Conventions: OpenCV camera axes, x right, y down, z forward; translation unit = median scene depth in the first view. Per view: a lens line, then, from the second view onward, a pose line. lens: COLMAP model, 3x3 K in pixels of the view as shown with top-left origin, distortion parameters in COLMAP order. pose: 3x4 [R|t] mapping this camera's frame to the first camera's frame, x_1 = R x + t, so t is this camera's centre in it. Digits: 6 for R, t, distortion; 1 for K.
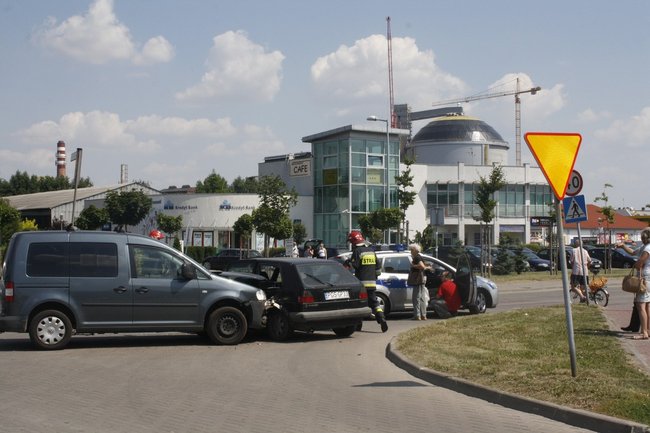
lens RADIAL K [[1002.4, 0, 325.0], [0, 1002.4, 216.5], [0, 0, 1]] dist [-0.027957, 0.041867]
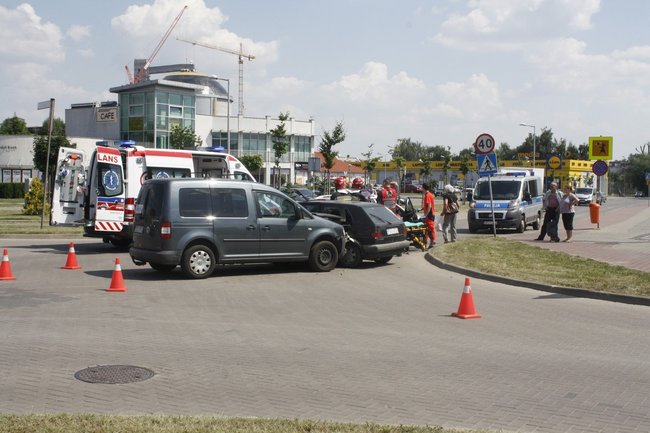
lens RADIAL K [[852.5, 0, 325.0], [0, 852.5, 216.5], [0, 0, 1]] dist [-0.037593, -0.022968]
pose [[0.952393, 0.001861, 0.304869, -0.171452], [-0.022754, 0.997626, 0.064991, -0.003639], [-0.304024, -0.068833, 0.950174, -0.000504]]
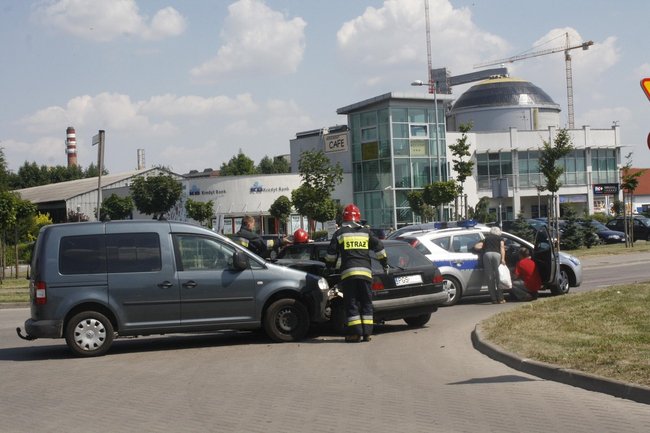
lens RADIAL K [[1093.9, 0, 325.0], [0, 1093.9, 216.5], [0, 0, 1]] dist [0.008816, 0.007911]
pose [[0.998374, -0.046851, -0.032464, -0.011815], [0.047433, 0.998723, 0.017401, 0.001083], [0.031607, -0.018913, 0.999321, 0.016512]]
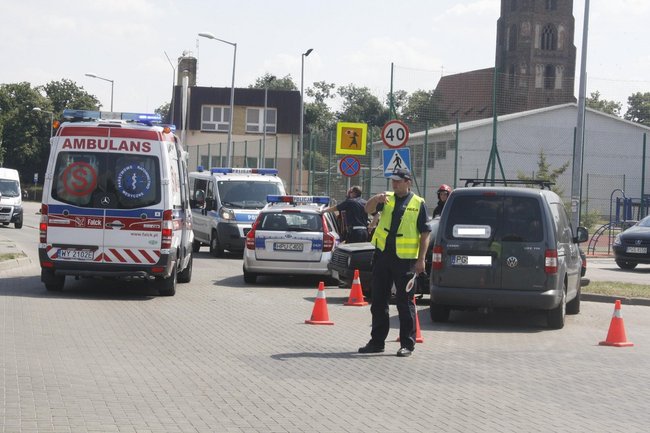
lens RADIAL K [[1471.6, 0, 325.0], [0, 1471.6, 216.5], [0, 0, 1]] dist [0.100880, 0.230230]
pose [[0.495063, 0.010376, 0.868795, -0.576901], [-0.065072, 0.997563, 0.025165, 0.007492], [-0.866417, -0.068992, 0.494532, 0.215428]]
